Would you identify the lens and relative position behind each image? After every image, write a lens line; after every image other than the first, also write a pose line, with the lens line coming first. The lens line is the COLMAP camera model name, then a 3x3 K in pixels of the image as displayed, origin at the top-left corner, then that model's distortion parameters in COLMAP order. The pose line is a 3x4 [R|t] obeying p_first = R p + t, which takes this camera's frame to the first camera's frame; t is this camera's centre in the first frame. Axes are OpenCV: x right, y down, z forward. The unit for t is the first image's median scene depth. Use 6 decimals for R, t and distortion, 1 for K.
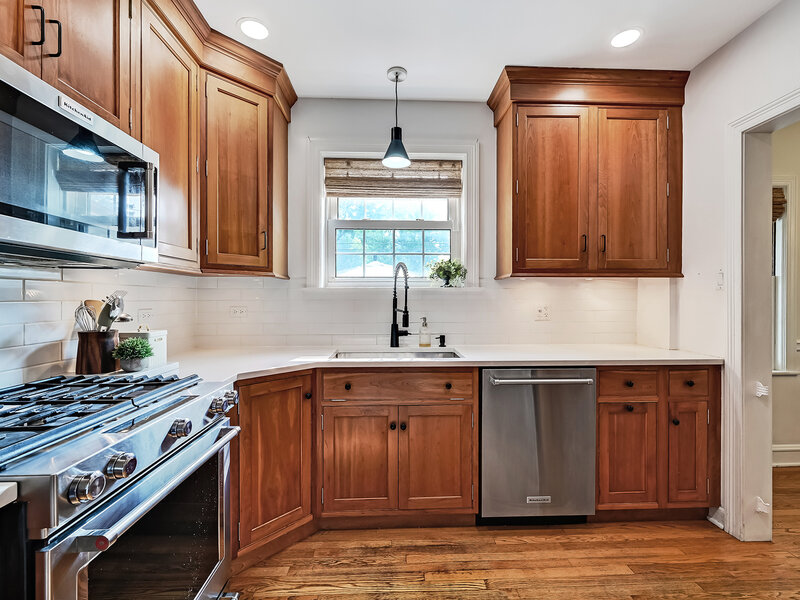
lens RADIAL K [[377.0, 0, 400.0], [0, 377.0, 300.0], [0, 0, 1]] dist [-0.000820, -0.000232]
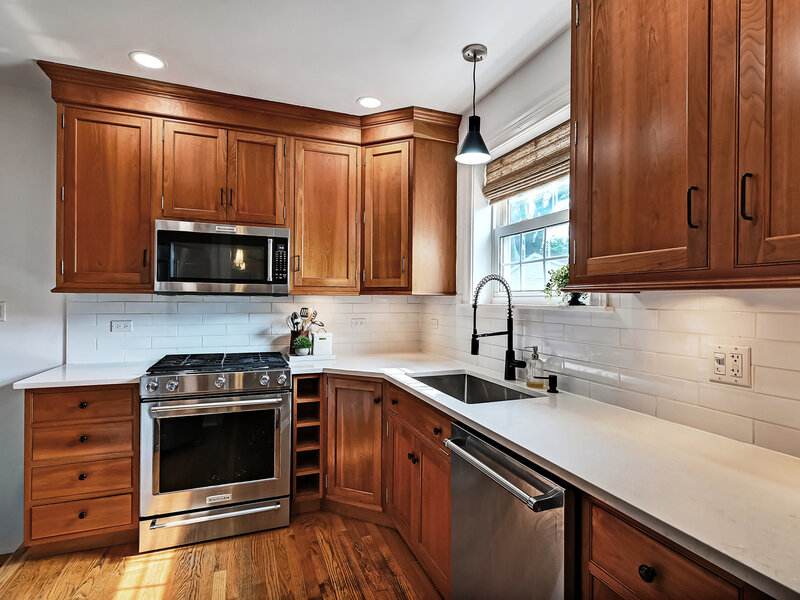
lens RADIAL K [[412.2, 0, 400.0], [0, 412.2, 300.0], [0, 0, 1]] dist [-0.001888, -0.000272]
pose [[0.325280, 0.003420, -0.945611, 0.858045], [-0.010606, 0.999944, -0.000032, -0.048092], [0.945558, 0.010040, 0.325298, 0.580450]]
